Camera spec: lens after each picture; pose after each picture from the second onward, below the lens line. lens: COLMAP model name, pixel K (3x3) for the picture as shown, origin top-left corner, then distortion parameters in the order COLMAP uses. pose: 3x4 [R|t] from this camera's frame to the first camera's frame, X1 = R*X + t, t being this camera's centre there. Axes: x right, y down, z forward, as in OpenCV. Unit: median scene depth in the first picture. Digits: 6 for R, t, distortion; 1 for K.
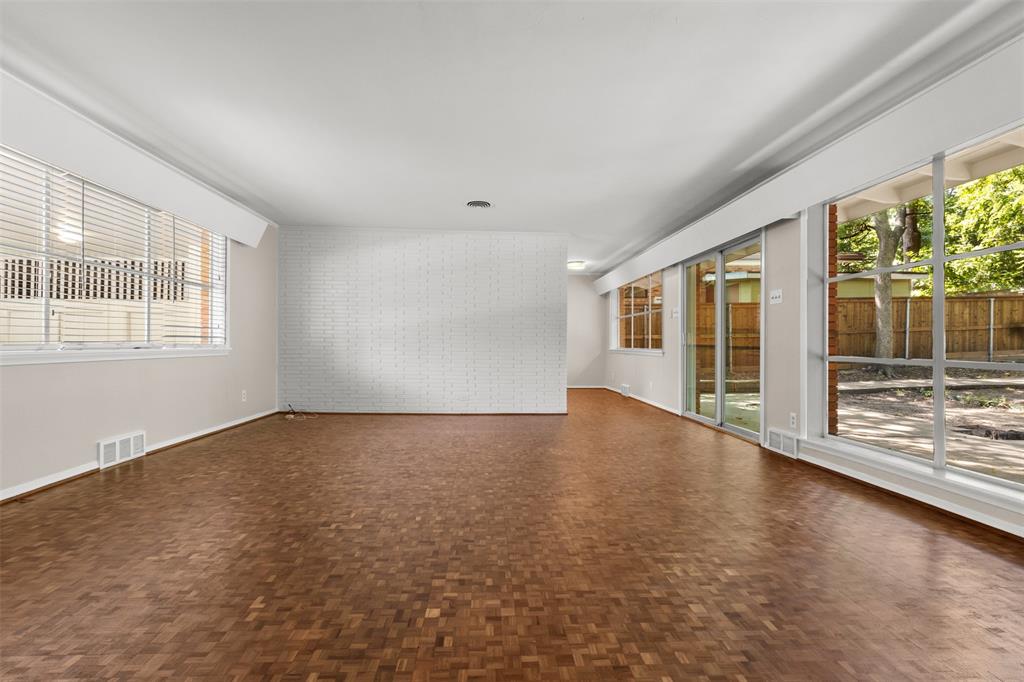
lens RADIAL K [[469.6, 0, 504.2], [0, 469.6, 341.5], [0, 0, 1]] dist [-0.000372, 0.000632]
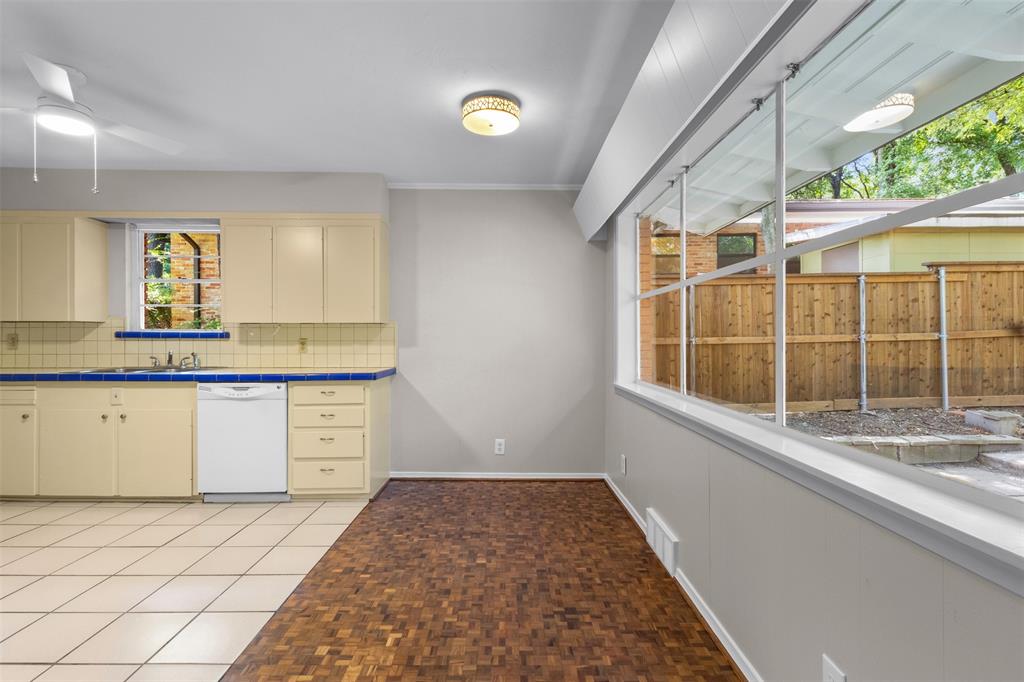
lens RADIAL K [[472.1, 0, 509.9], [0, 472.1, 340.0], [0, 0, 1]] dist [-0.000598, 0.000723]
pose [[0.999047, -0.003472, -0.043517, 0.519973], [0.003804, 0.999964, 0.007548, -0.067482], [0.043489, -0.007706, 0.999024, 2.049325]]
